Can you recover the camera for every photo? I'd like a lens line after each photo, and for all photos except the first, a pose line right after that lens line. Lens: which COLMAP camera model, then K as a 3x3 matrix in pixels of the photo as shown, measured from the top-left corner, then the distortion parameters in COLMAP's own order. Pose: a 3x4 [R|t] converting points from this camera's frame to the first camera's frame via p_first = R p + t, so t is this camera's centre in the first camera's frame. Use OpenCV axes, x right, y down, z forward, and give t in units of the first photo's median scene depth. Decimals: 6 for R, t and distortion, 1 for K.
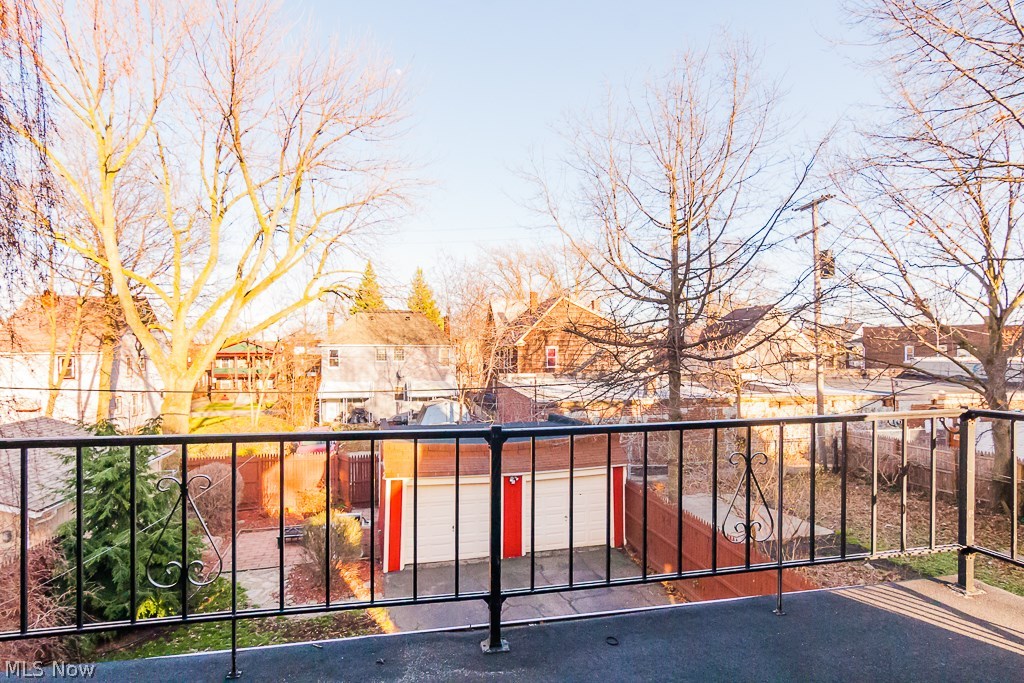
lens RADIAL K [[520.4, 0, 511.7], [0, 520.4, 341.5], [0, 0, 1]] dist [0.002252, 0.000897]
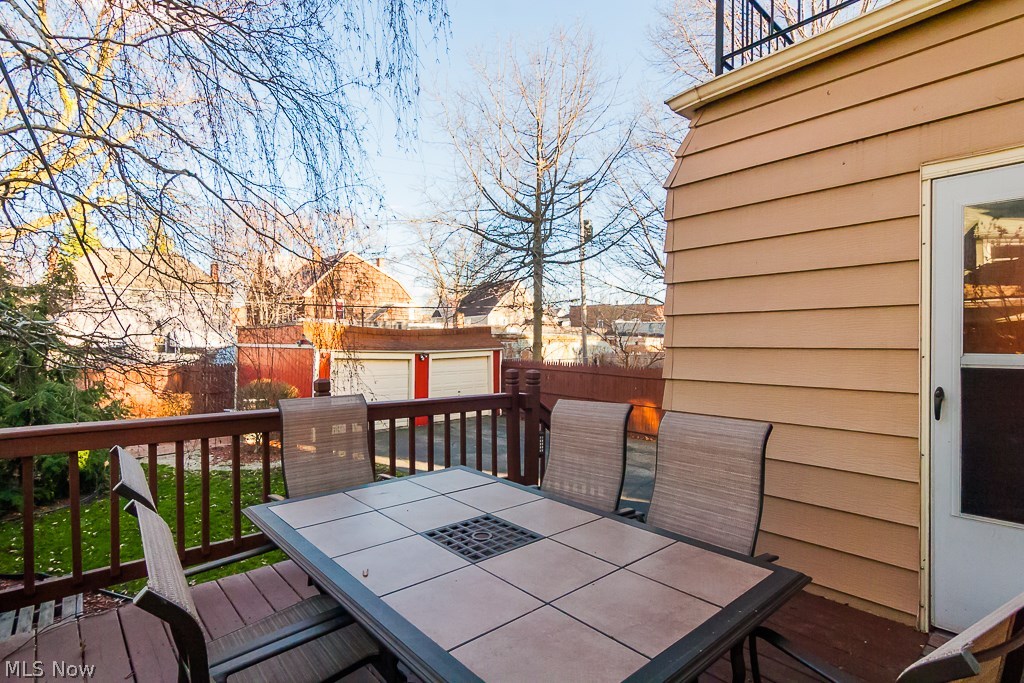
lens RADIAL K [[520.4, 0, 514.9], [0, 520.4, 346.0], [0, 0, 1]] dist [0.002252, 0.000897]
pose [[0.863363, -0.001894, 0.504580, -0.389196], [-0.010797, 0.999695, 0.022228, 0.206176], [-0.504468, -0.024639, 0.863079, -0.095589]]
